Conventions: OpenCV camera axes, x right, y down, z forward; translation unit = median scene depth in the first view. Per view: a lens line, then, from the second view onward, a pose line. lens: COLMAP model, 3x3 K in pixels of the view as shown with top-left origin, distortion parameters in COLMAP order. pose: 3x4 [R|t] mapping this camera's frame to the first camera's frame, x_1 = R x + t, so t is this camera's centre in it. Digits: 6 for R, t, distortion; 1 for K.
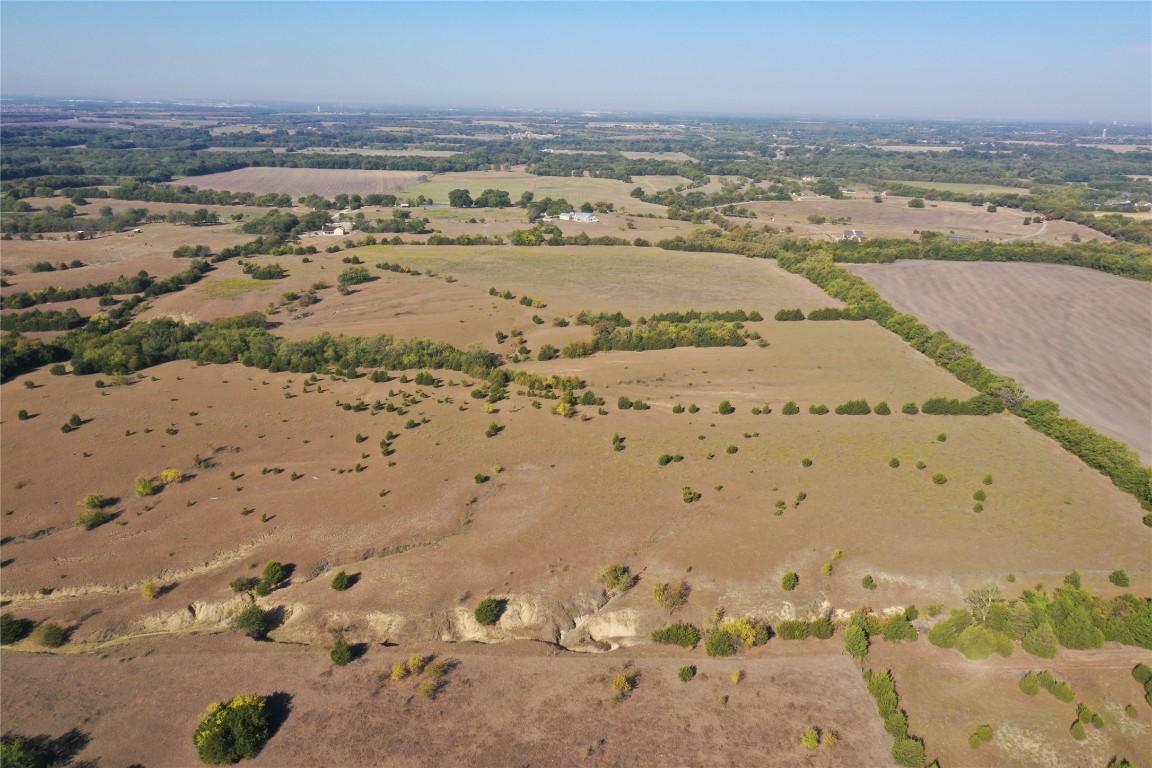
lens RADIAL K [[931.4, 0, 576.2], [0, 931.4, 382.9], [0, 0, 1]] dist [0.006071, 0.004862]
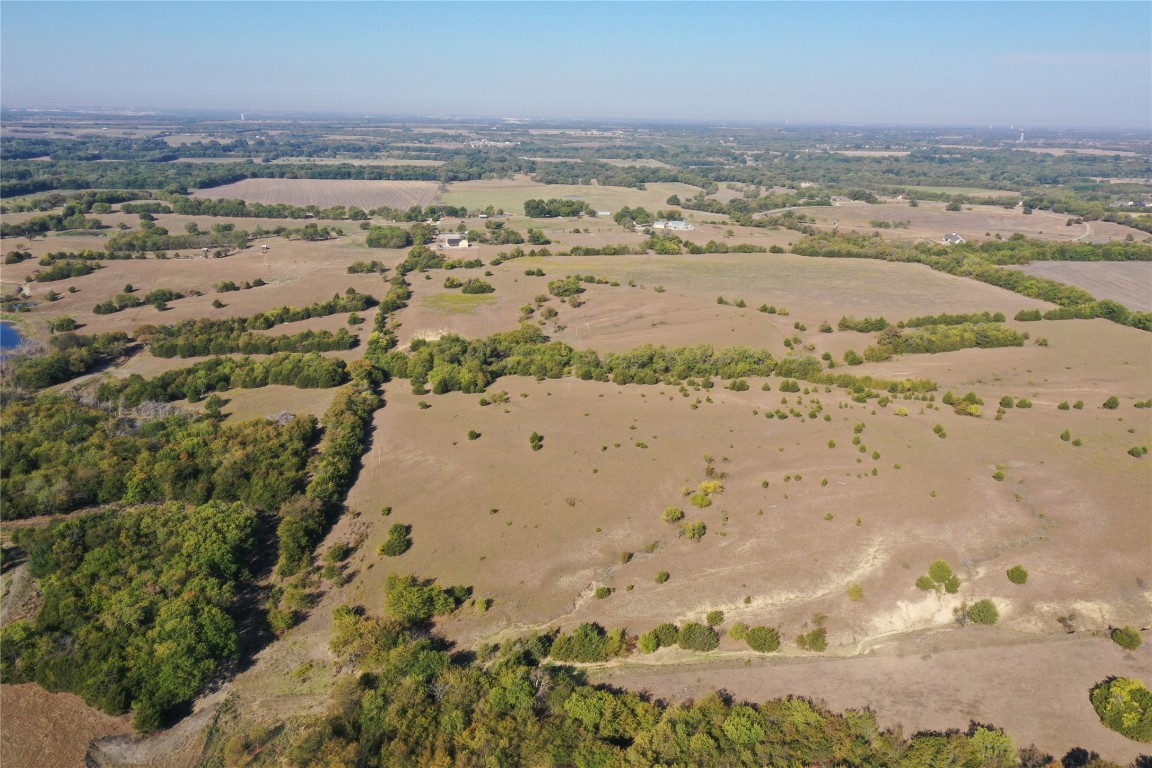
lens RADIAL K [[931.4, 0, 575.5], [0, 931.4, 384.9], [0, 0, 1]] dist [0.006071, 0.004862]
pose [[0.994346, -0.032986, 0.100935, -0.116058], [0.033392, 0.999440, -0.002333, -0.002631], [-0.100802, 0.005691, 0.994890, -0.001505]]
